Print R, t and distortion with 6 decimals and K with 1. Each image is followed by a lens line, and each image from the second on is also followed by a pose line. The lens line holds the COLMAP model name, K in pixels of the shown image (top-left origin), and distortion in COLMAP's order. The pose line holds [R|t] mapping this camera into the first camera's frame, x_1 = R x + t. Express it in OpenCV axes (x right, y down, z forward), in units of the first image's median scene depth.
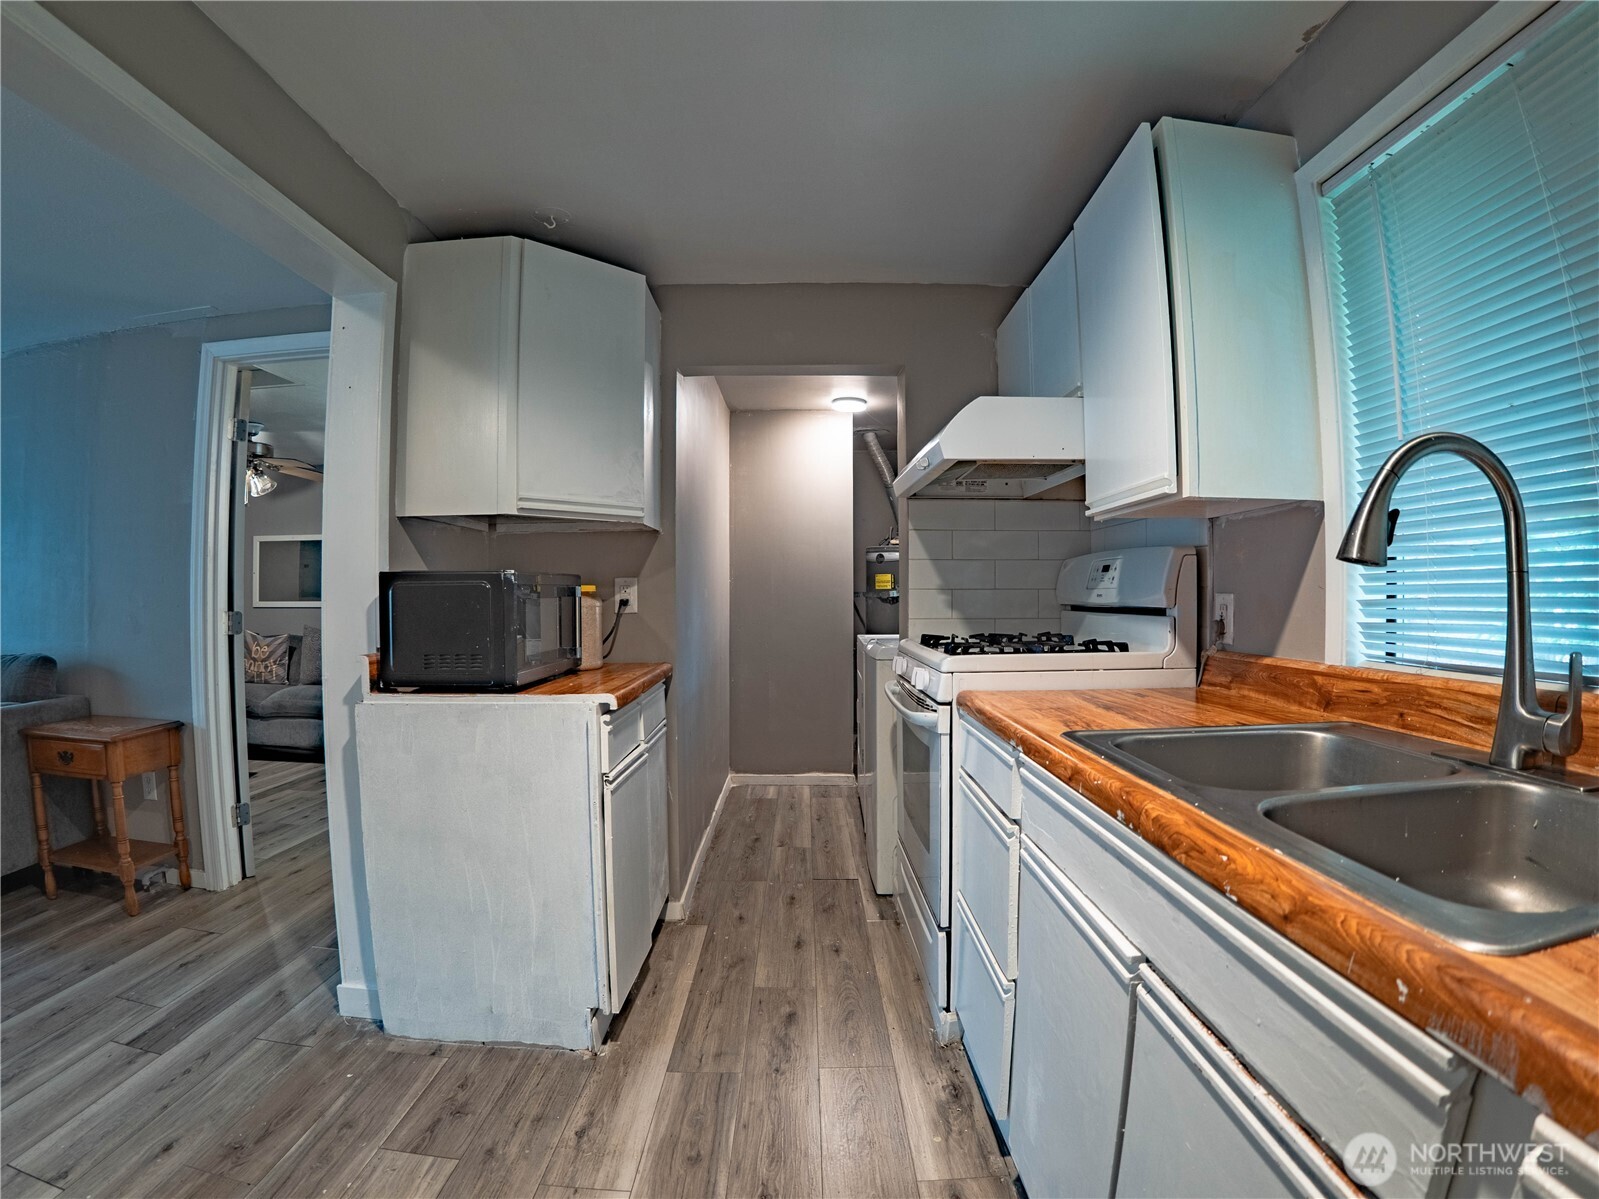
lens RADIAL K [[738.2, 0, 798.3], [0, 738.2, 590.2], [0, 0, 1]] dist [-0.136107, 0.011864]
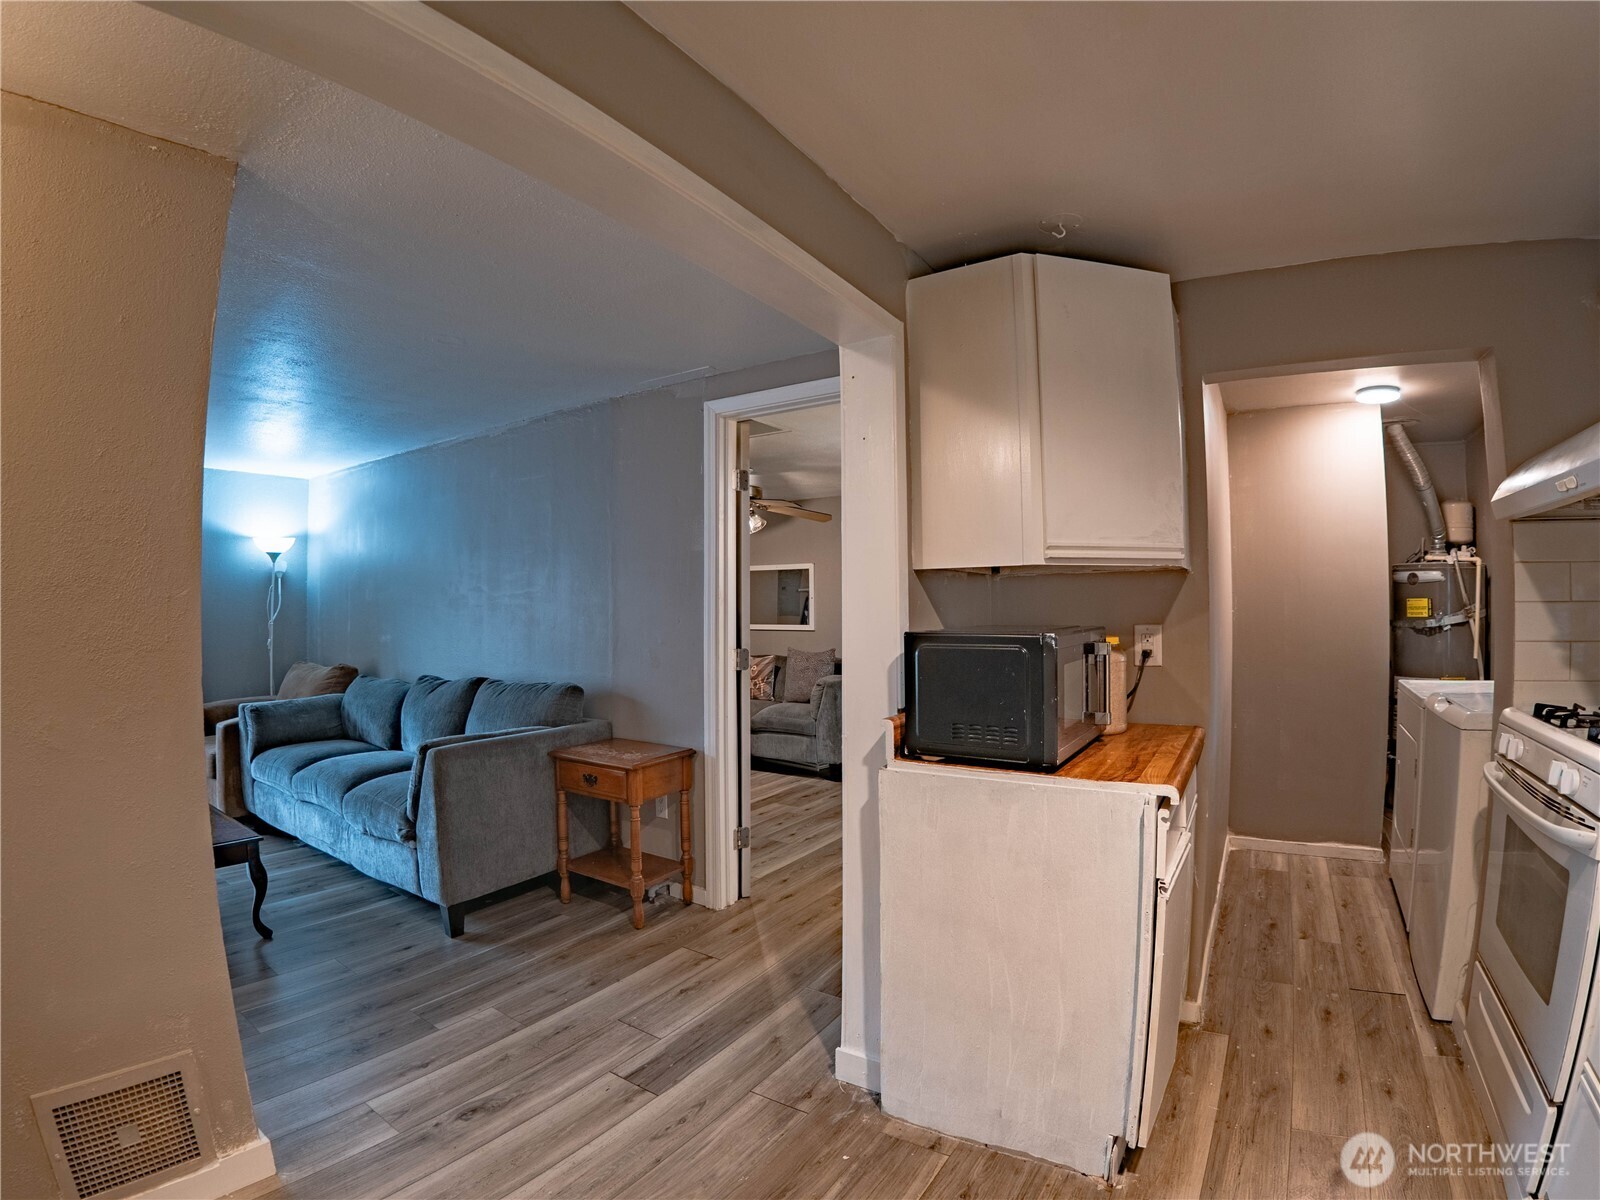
lens RADIAL K [[738.5, 0, 799.5], [0, 738.5, 591.9], [0, 0, 1]] dist [-0.141026, 0.014078]
pose [[0.835507, -0.008915, -0.549408, -0.150683], [0.003497, 0.999934, -0.010908, -0.062605], [0.549469, 0.007192, 0.835483, 0.085627]]
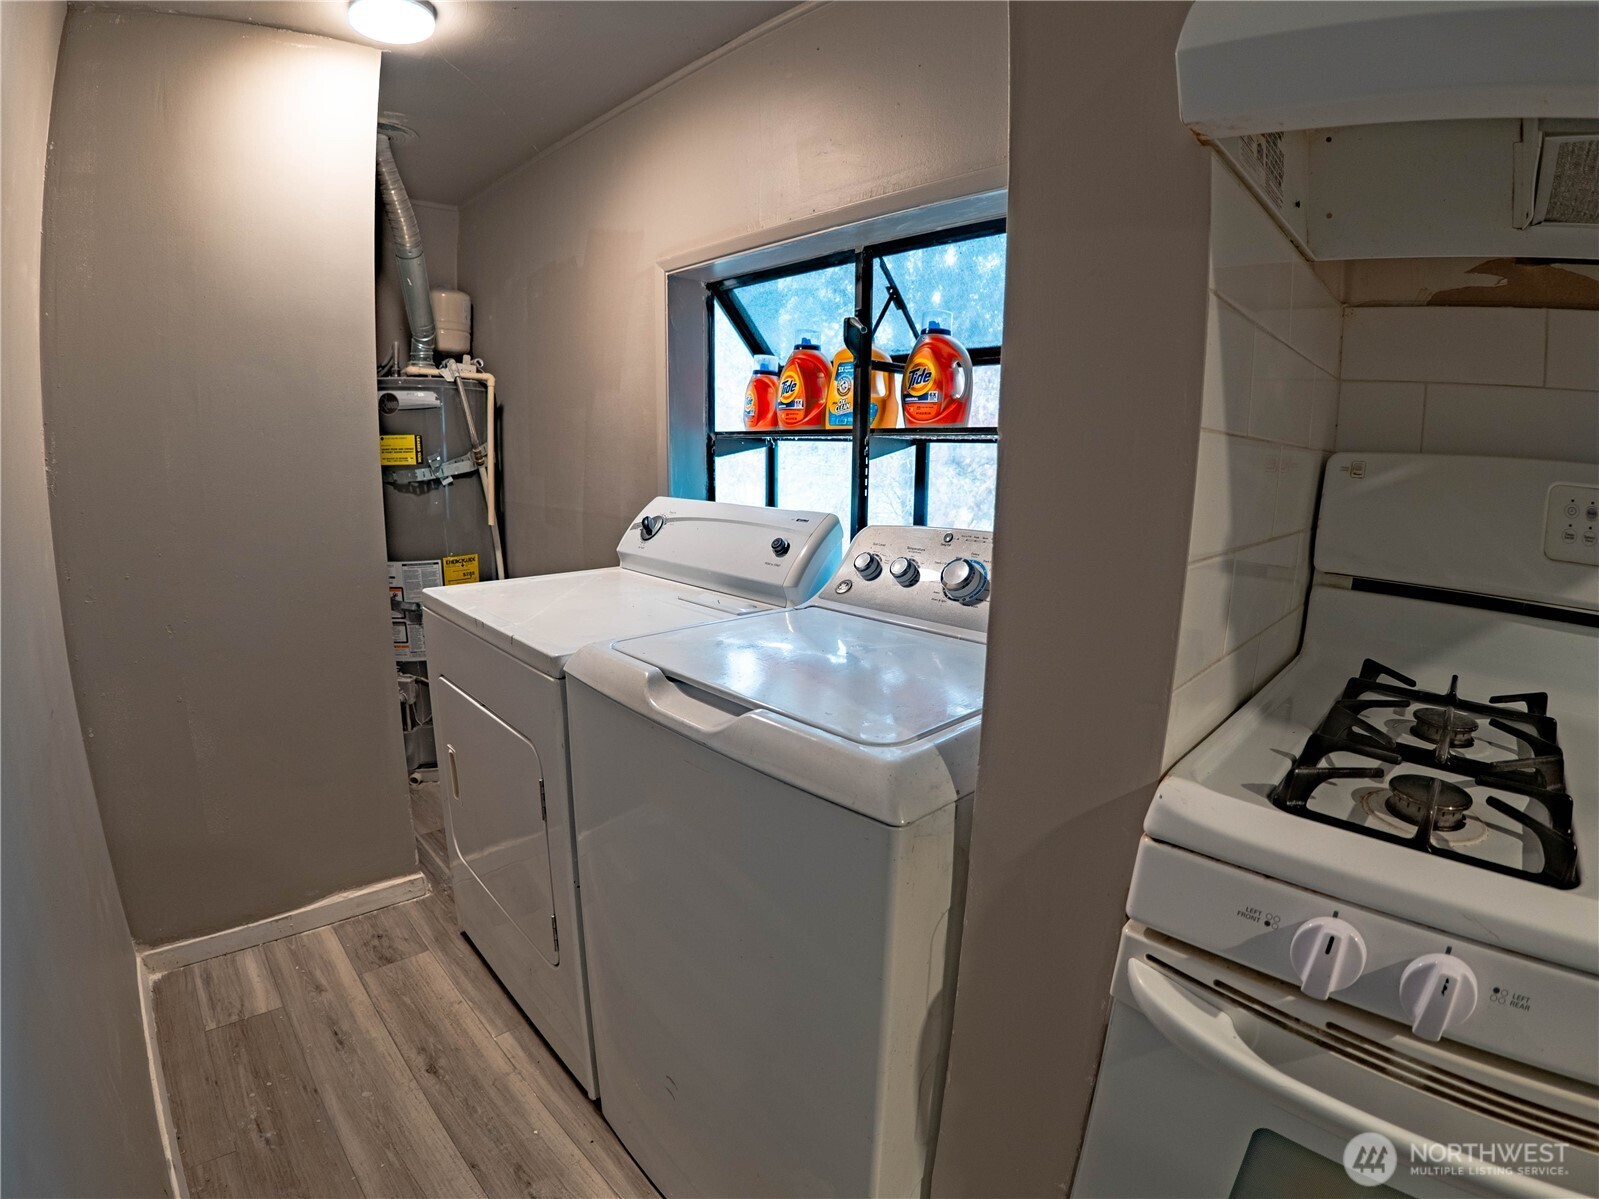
lens RADIAL K [[775.6, 0, 804.5], [0, 775.6, 602.8], [0, 0, 1]] dist [-0.133220, 0.010502]
pose [[0.720446, -0.120829, 0.682904, -0.112617], [-0.023258, 0.979942, 0.197922, -0.042807], [-0.693121, -0.158475, 0.703185, 1.171765]]
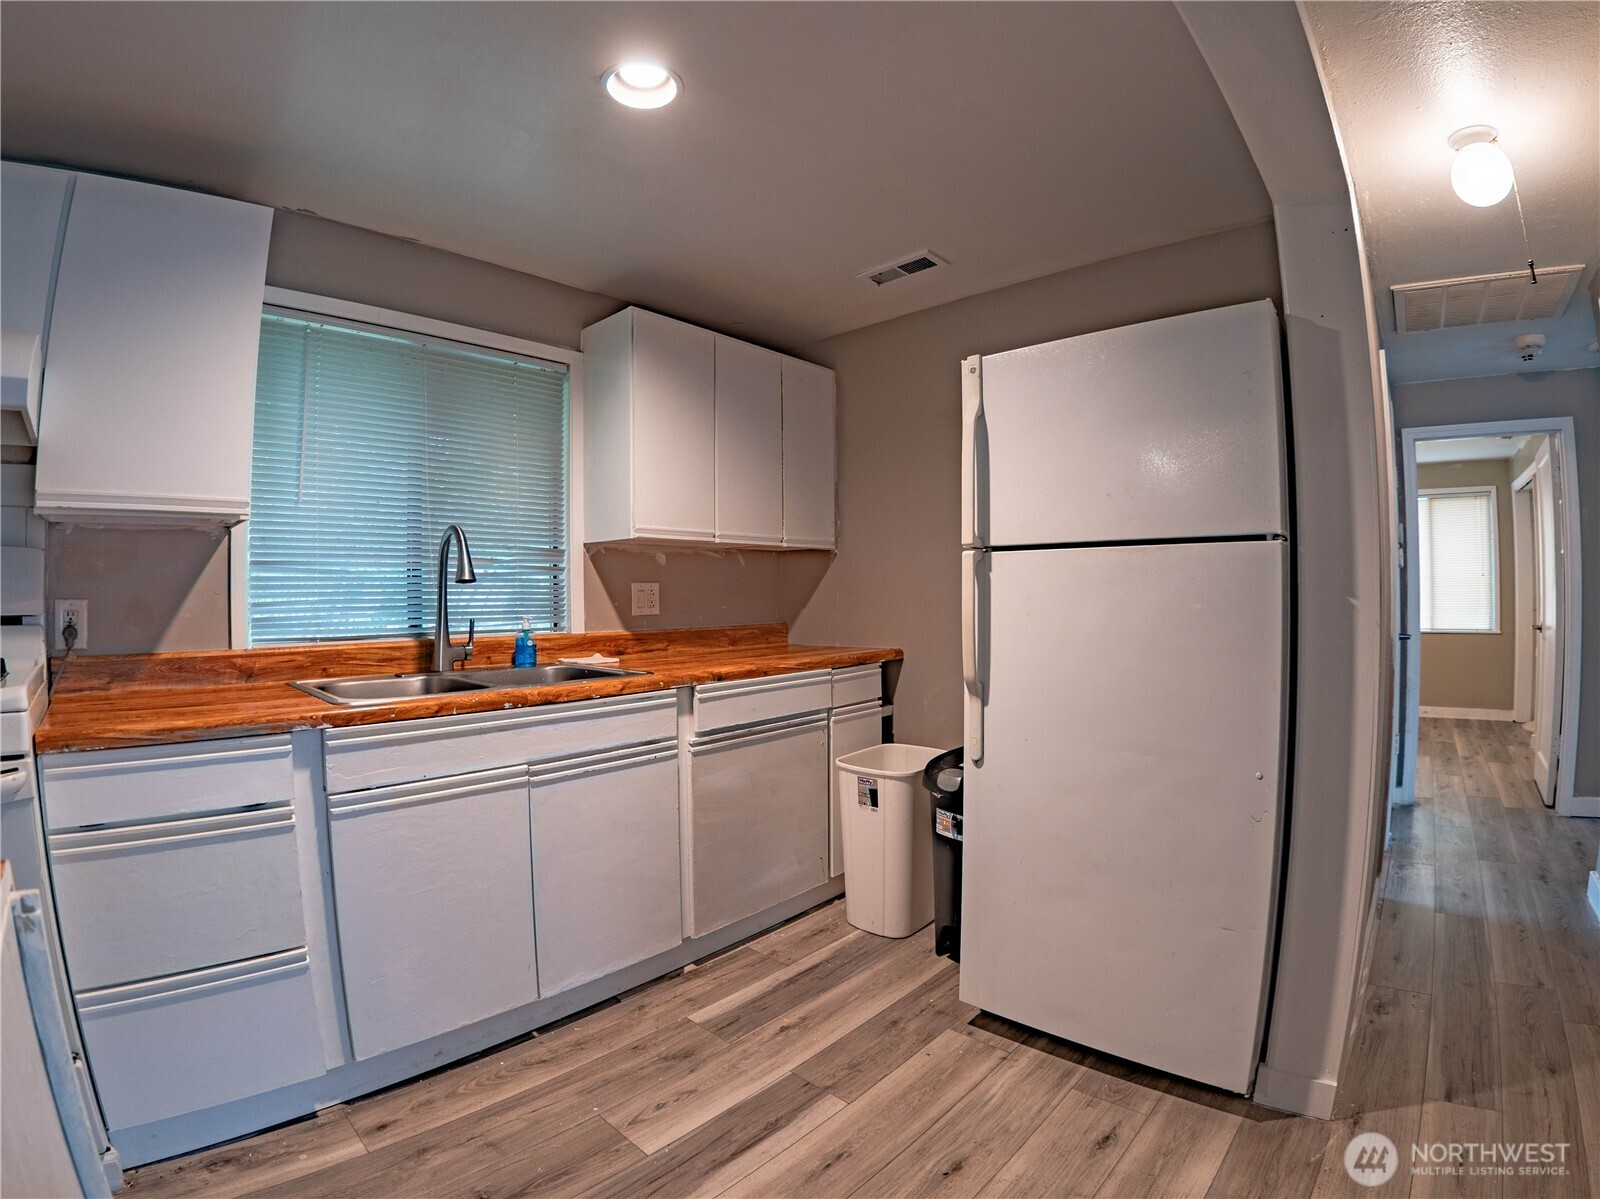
lens RADIAL K [[749.7, 0, 798.8], [0, 749.7, 594.6], [0, 0, 1]] dist [-0.135668, 0.013367]
pose [[-0.731759, 0.011400, 0.681468, -0.658778], [0.010425, 0.999930, -0.005533, 0.011510], [-0.681484, 0.003056, -0.731827, 0.817207]]
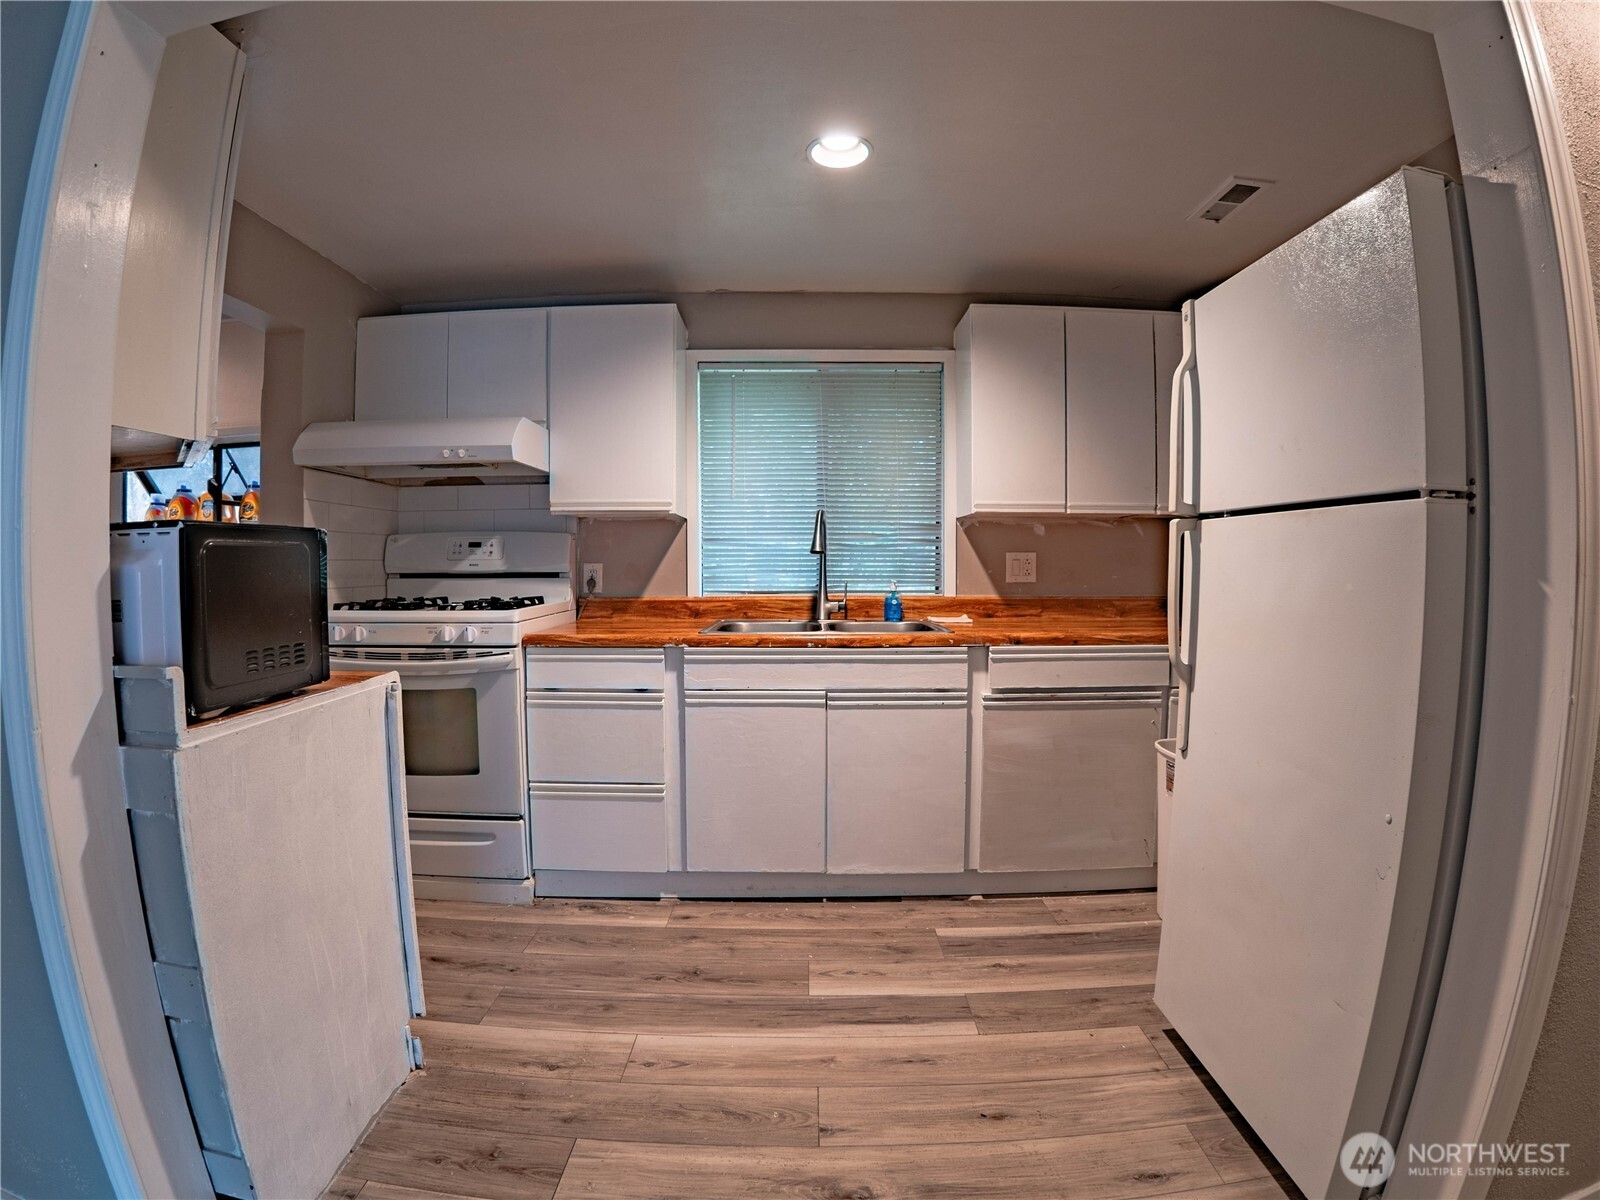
lens RADIAL K [[746.6, 0, 798.9], [0, 746.6, 595.9], [0, 0, 1]] dist [-0.123156, 0.000809]
pose [[0.007558, -0.037808, 0.999256, -0.999764], [-0.004503, 0.999274, 0.037842, 0.011739], [-0.999961, -0.004786, 0.007382, 0.426989]]
